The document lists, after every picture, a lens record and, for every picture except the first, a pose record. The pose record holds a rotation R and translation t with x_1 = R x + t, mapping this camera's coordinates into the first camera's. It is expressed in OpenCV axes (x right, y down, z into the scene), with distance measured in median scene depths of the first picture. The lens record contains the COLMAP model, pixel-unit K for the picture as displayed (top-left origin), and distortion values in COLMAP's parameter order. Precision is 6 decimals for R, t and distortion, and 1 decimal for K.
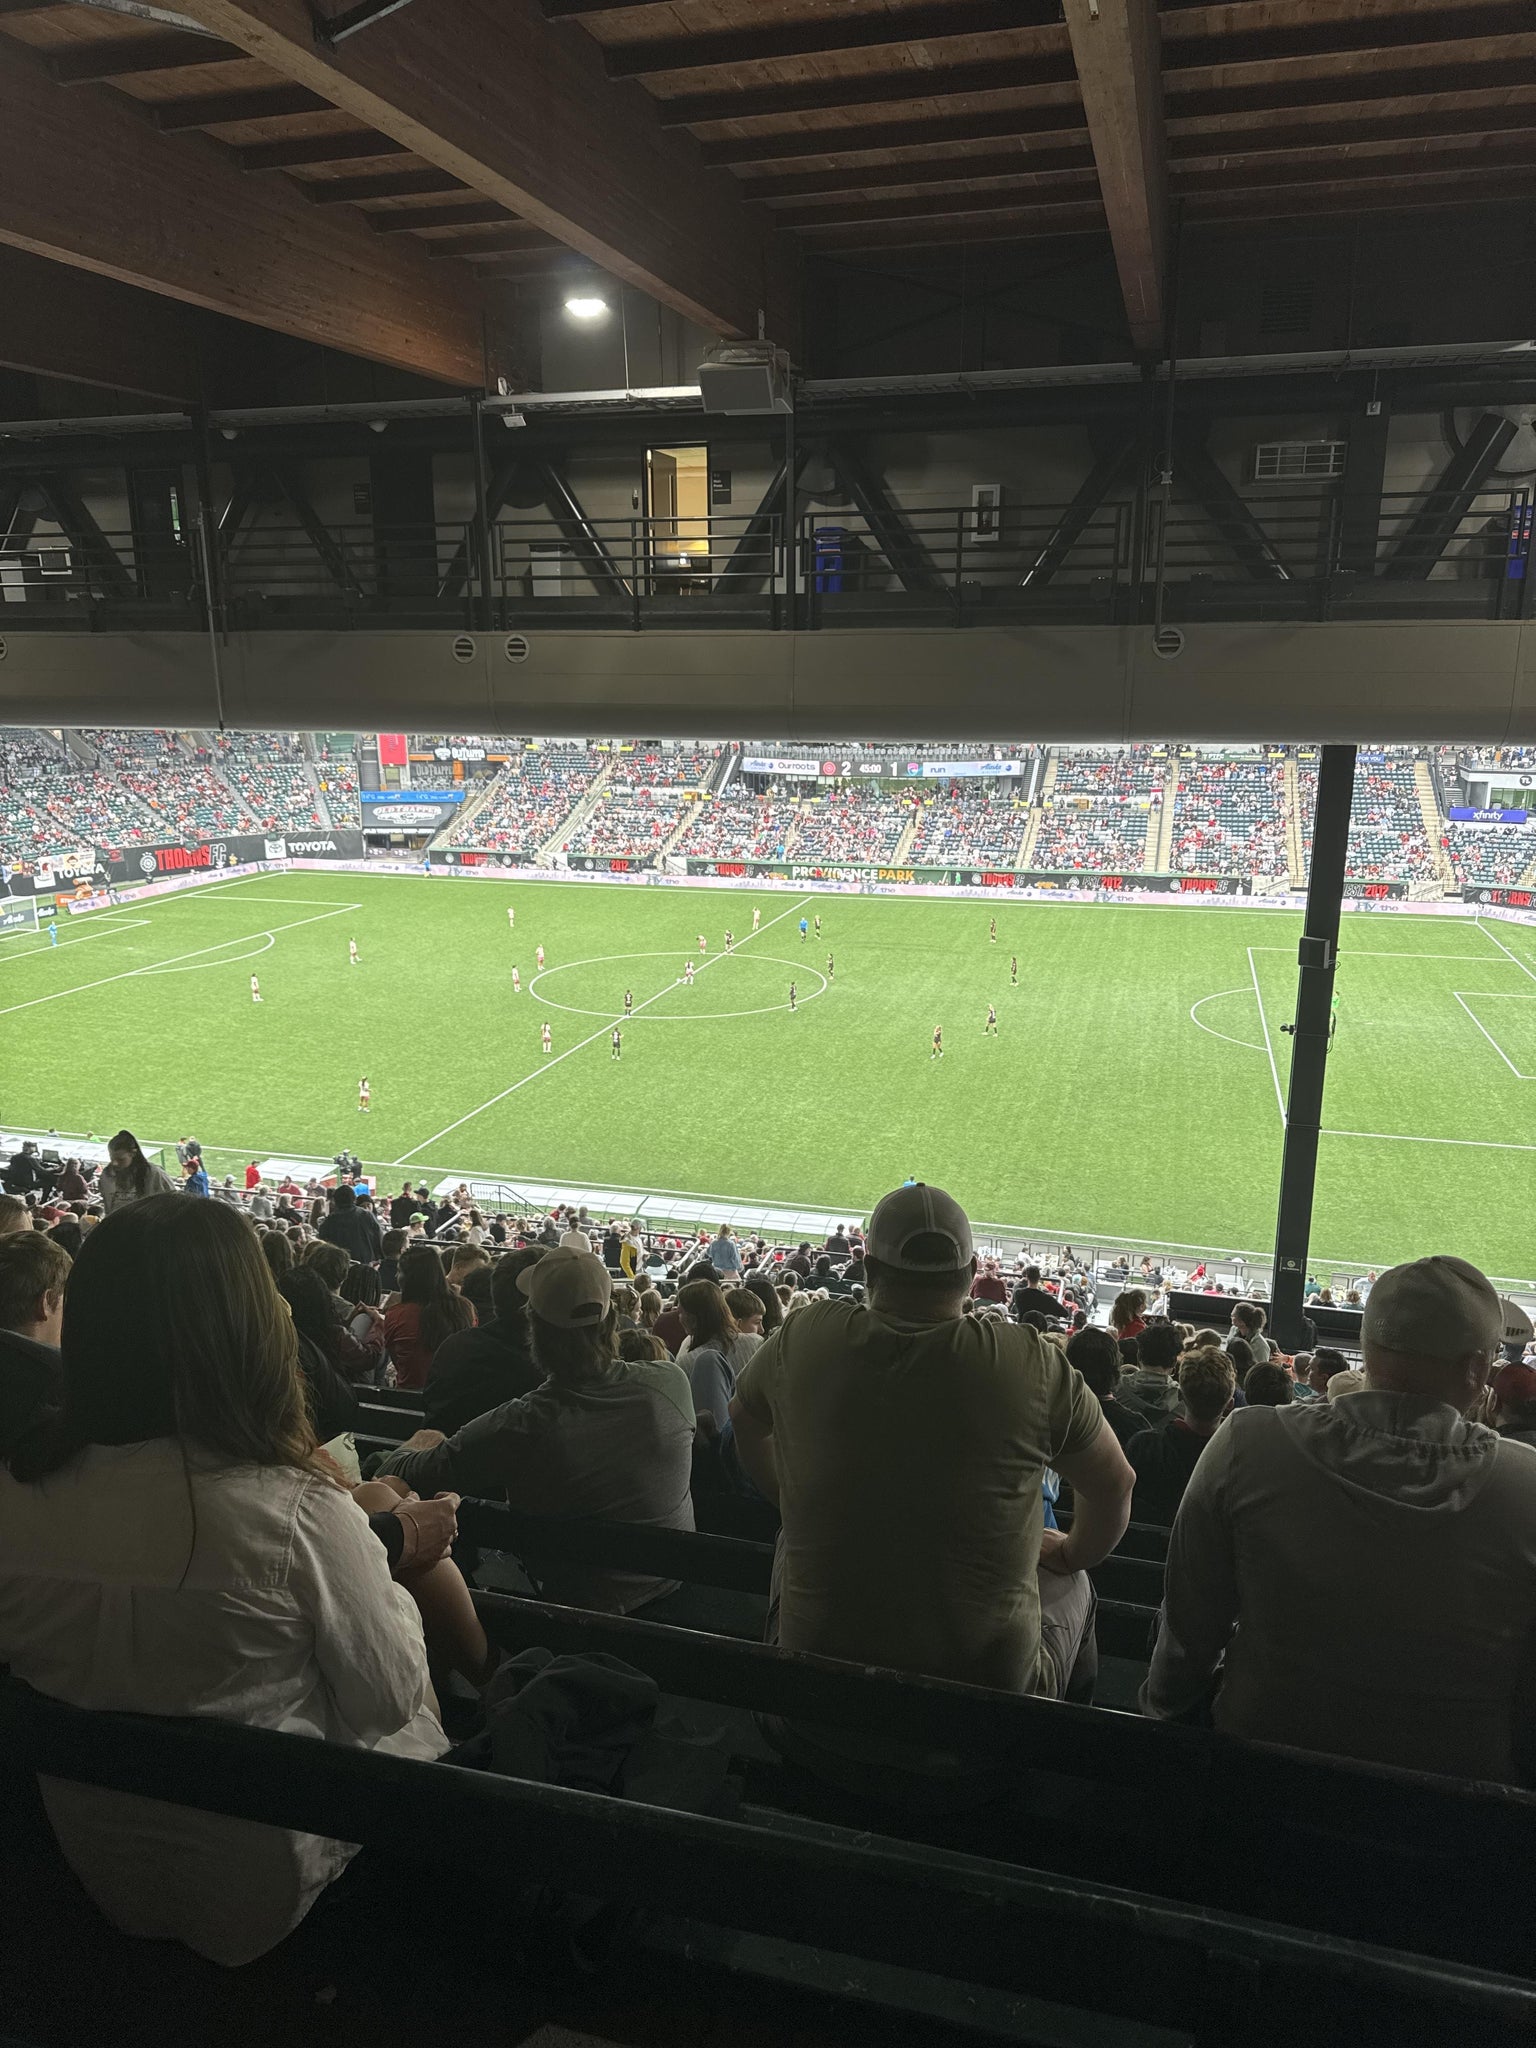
lens RADIAL K [[1436.7, 0, 756.2], [0, 1436.7, 1028.3], [0, 0, 1]] dist [0.134952, -0.230615]
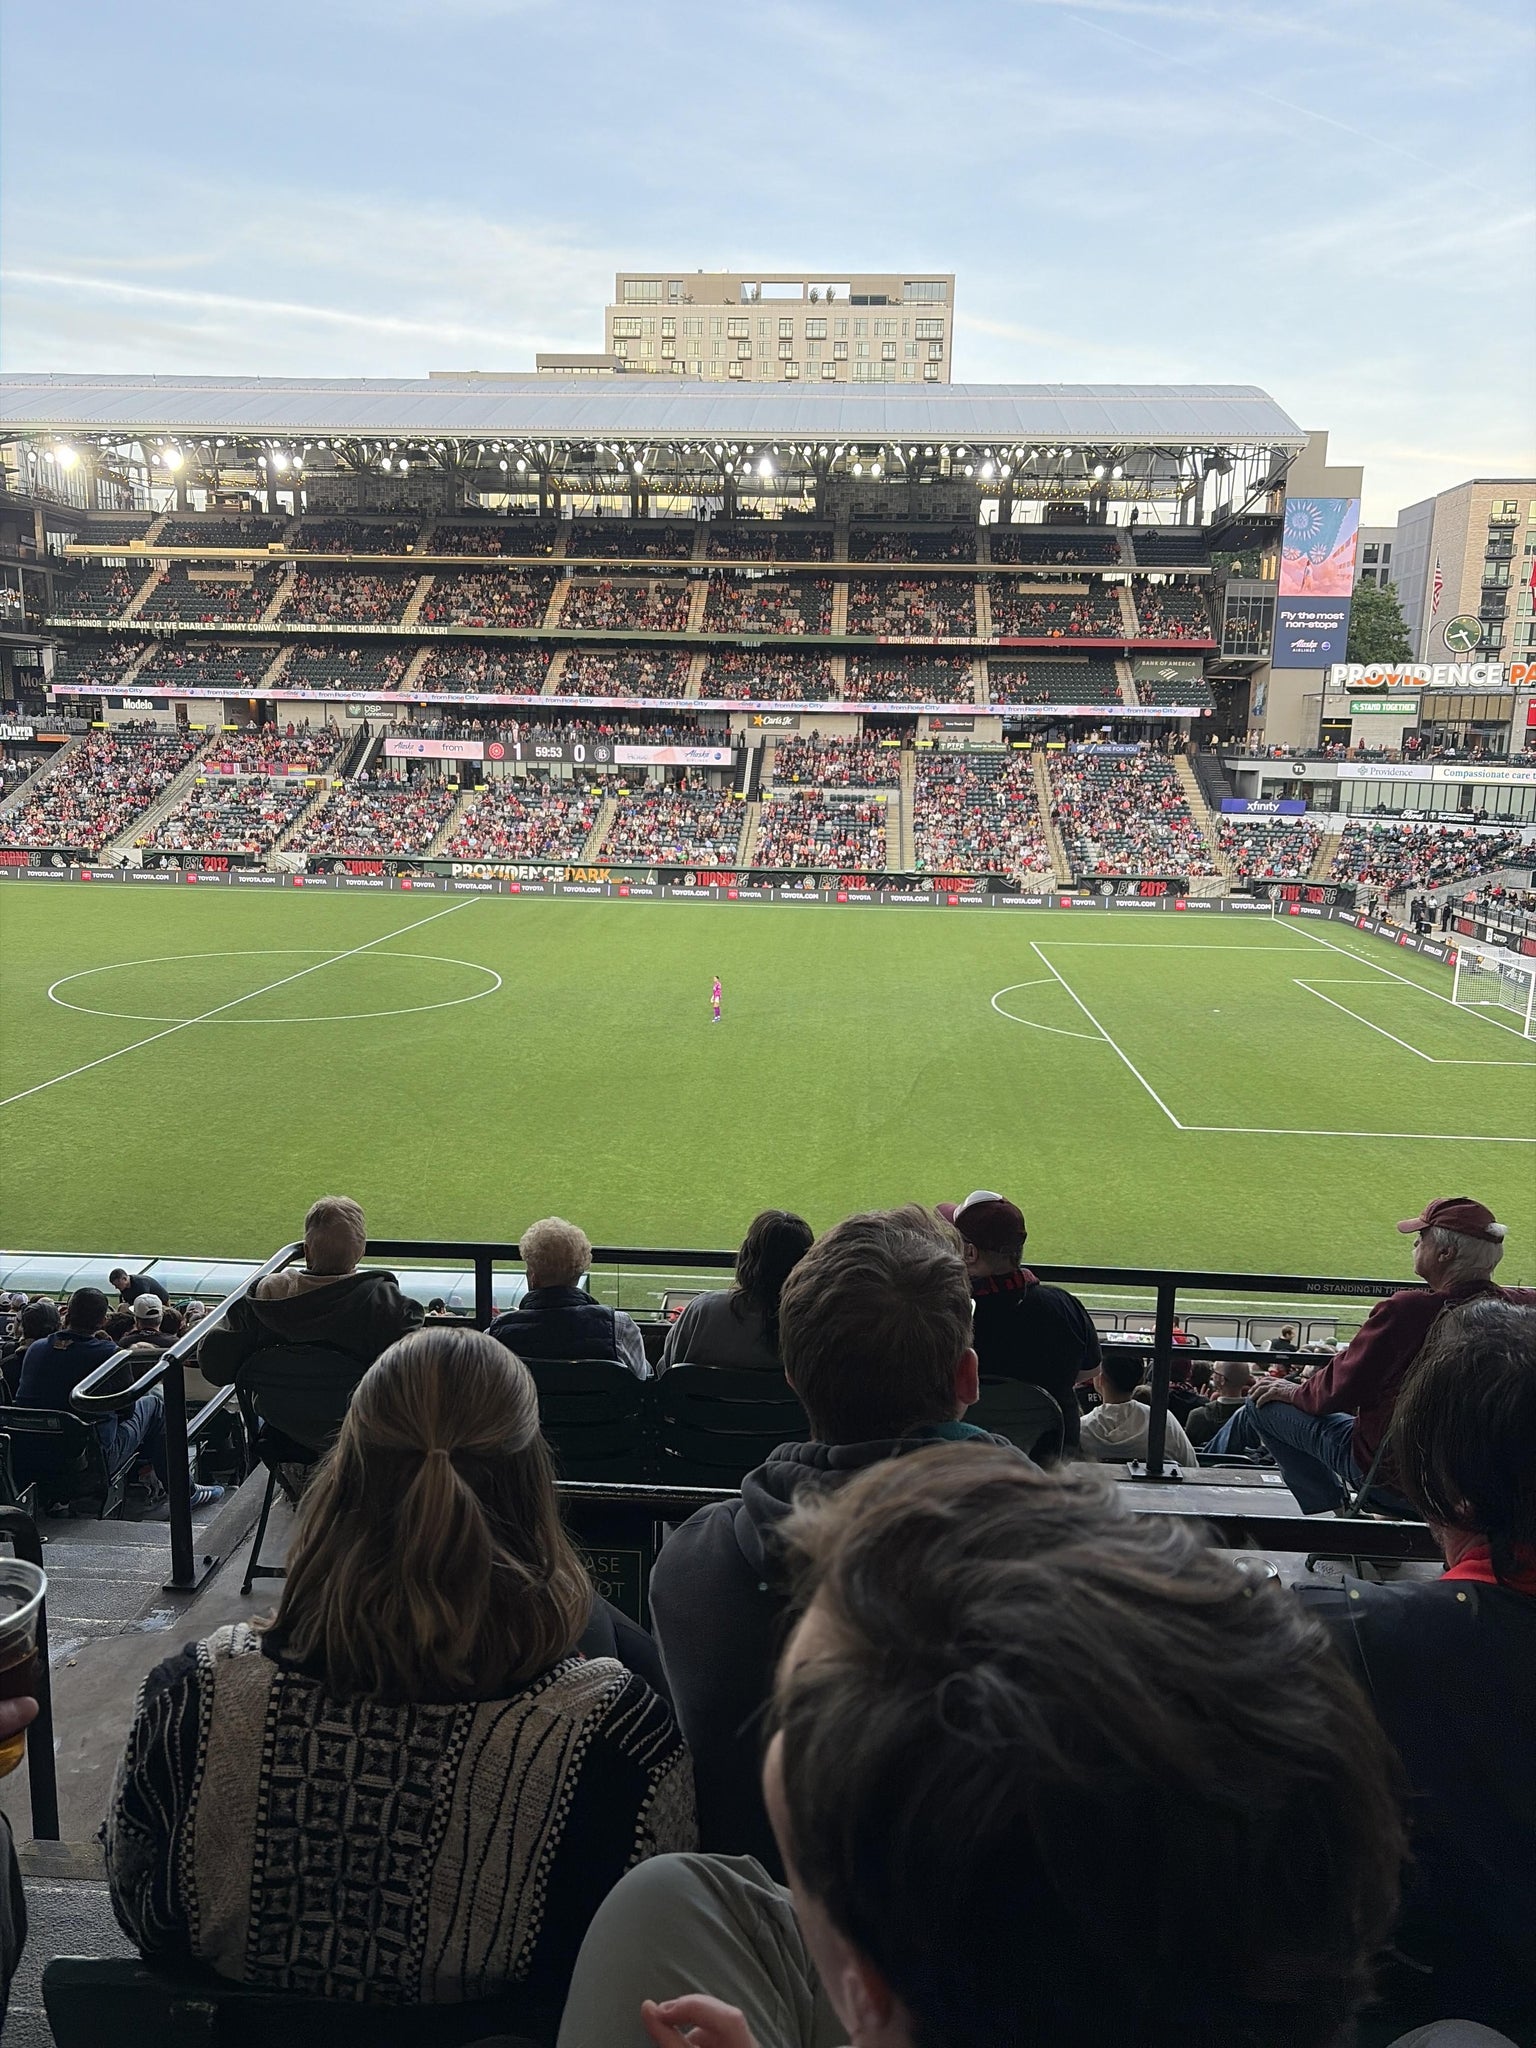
lens RADIAL K [[1558.2, 0, 755.1], [0, 1558.2, 1039.1], [0, 0, 1]] dist [0.023176, -0.001573]
pose [[0.977104, -0.018833, 0.211929, 0.005559], [0.029950, 0.998331, -0.049370, 0.028084], [-0.210645, 0.054586, 0.976037, 0.158777]]
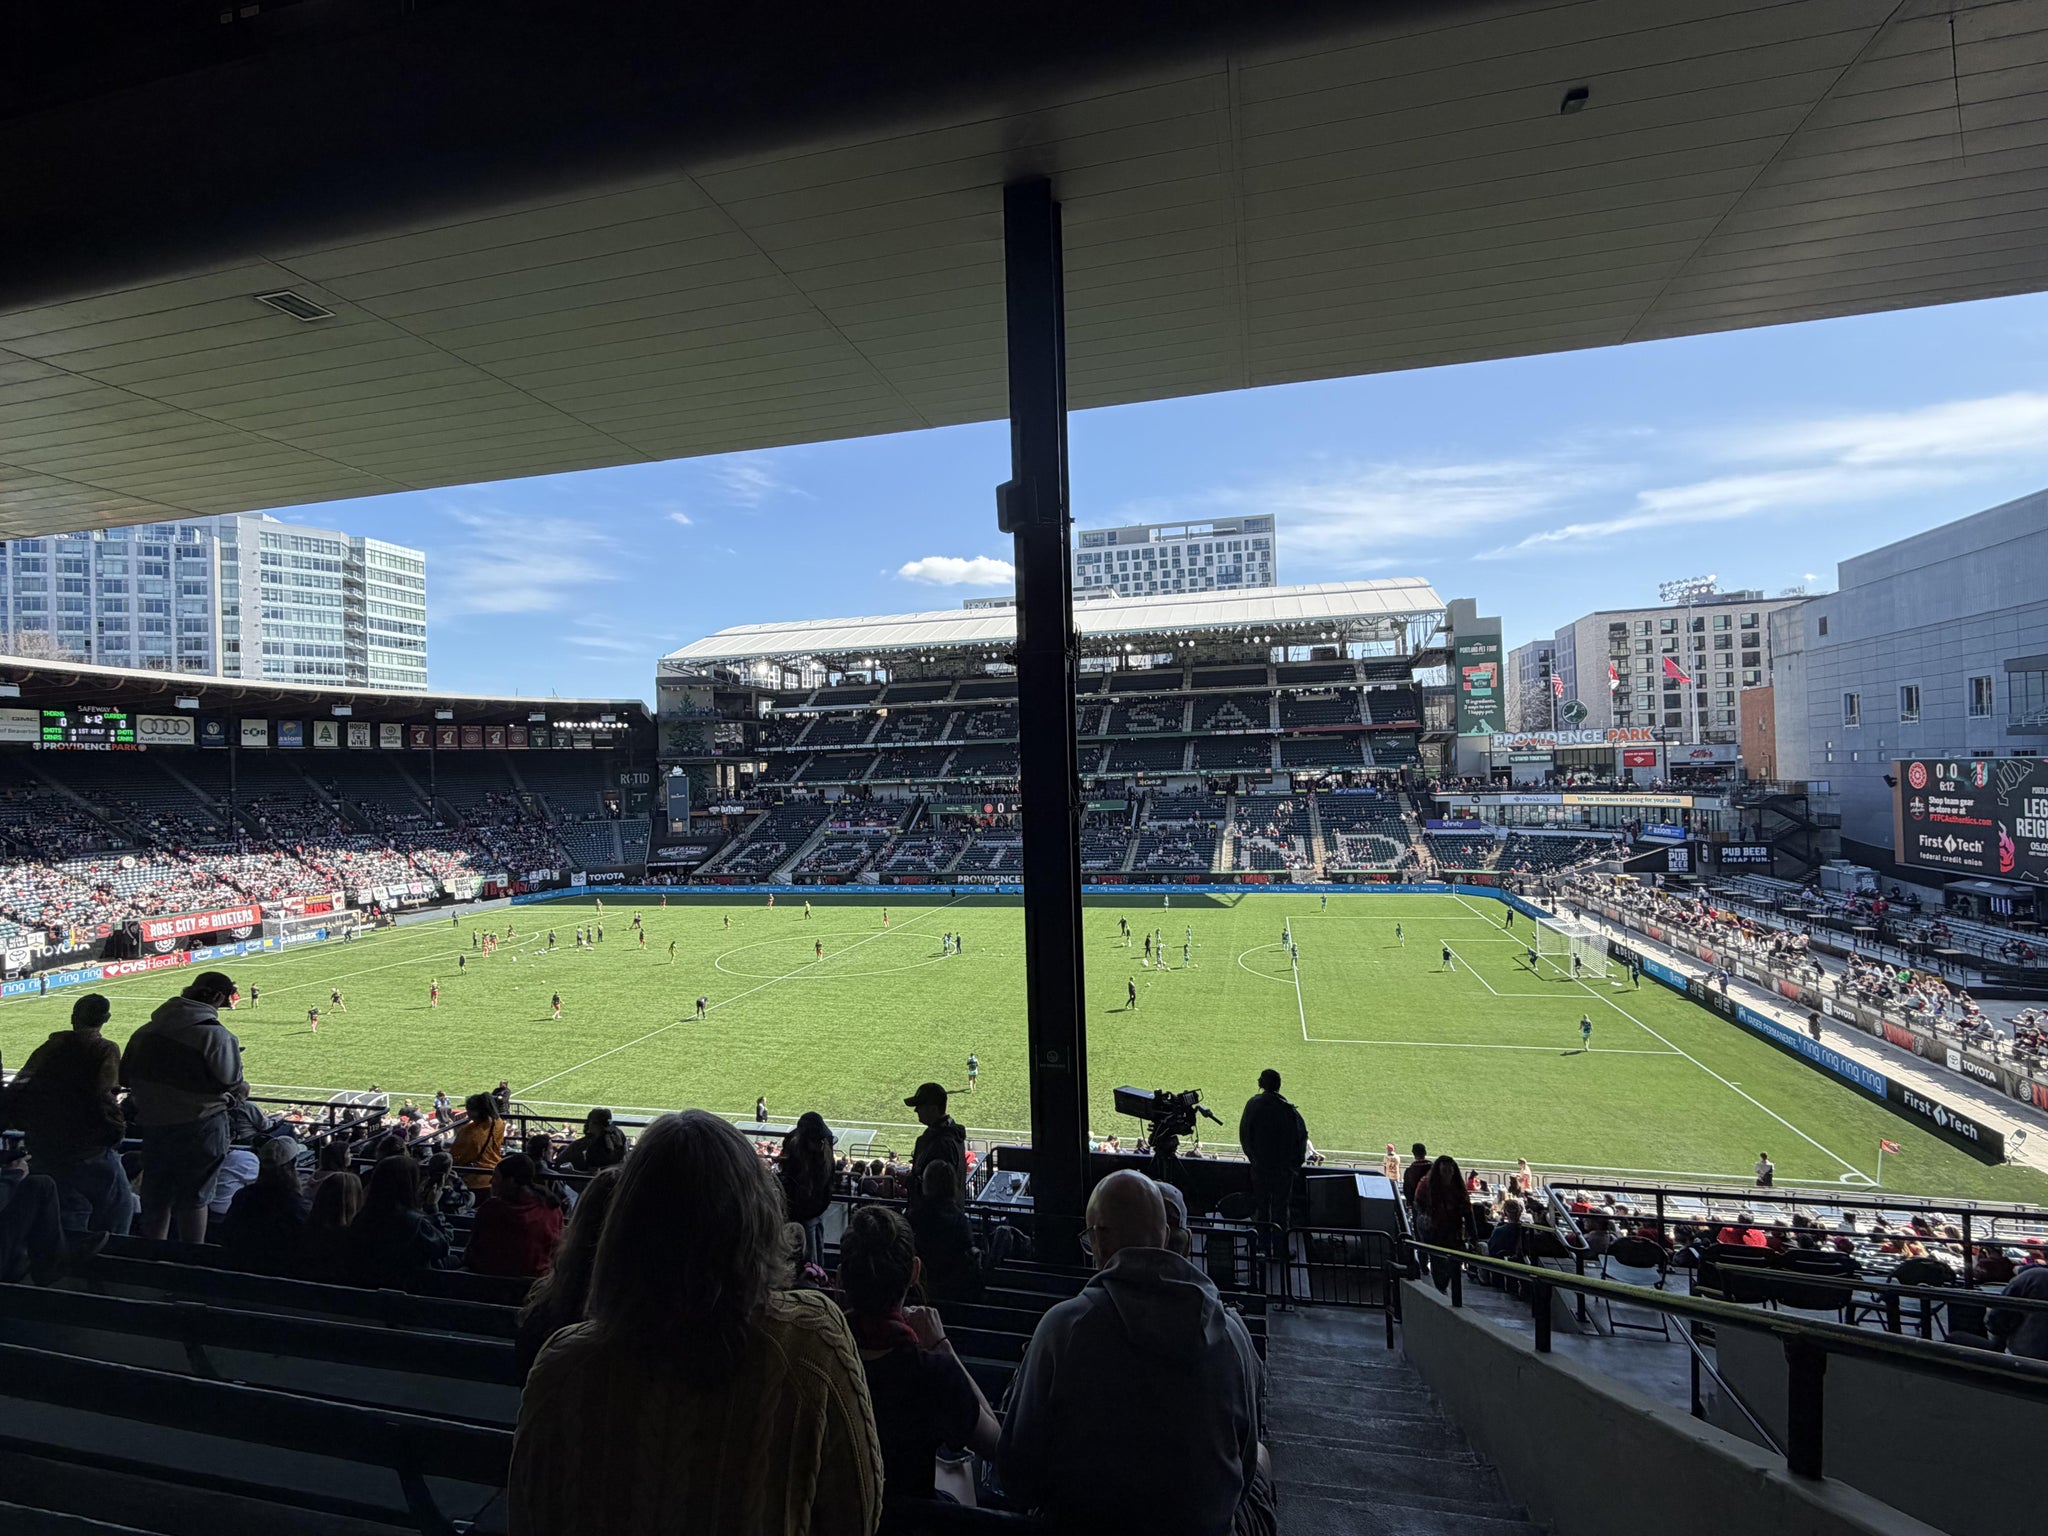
lens RADIAL K [[976.0, 0, 1021.8], [0, 976.0, 767.8], [0, 0, 1]] dist [0.002198, 0.001015]
pose [[0.999025, -0.026544, 0.035288, 0.056820], [0.034682, 0.966322, -0.254989, 0.024461], [-0.027331, 0.255965, 0.966300, 0.096202]]
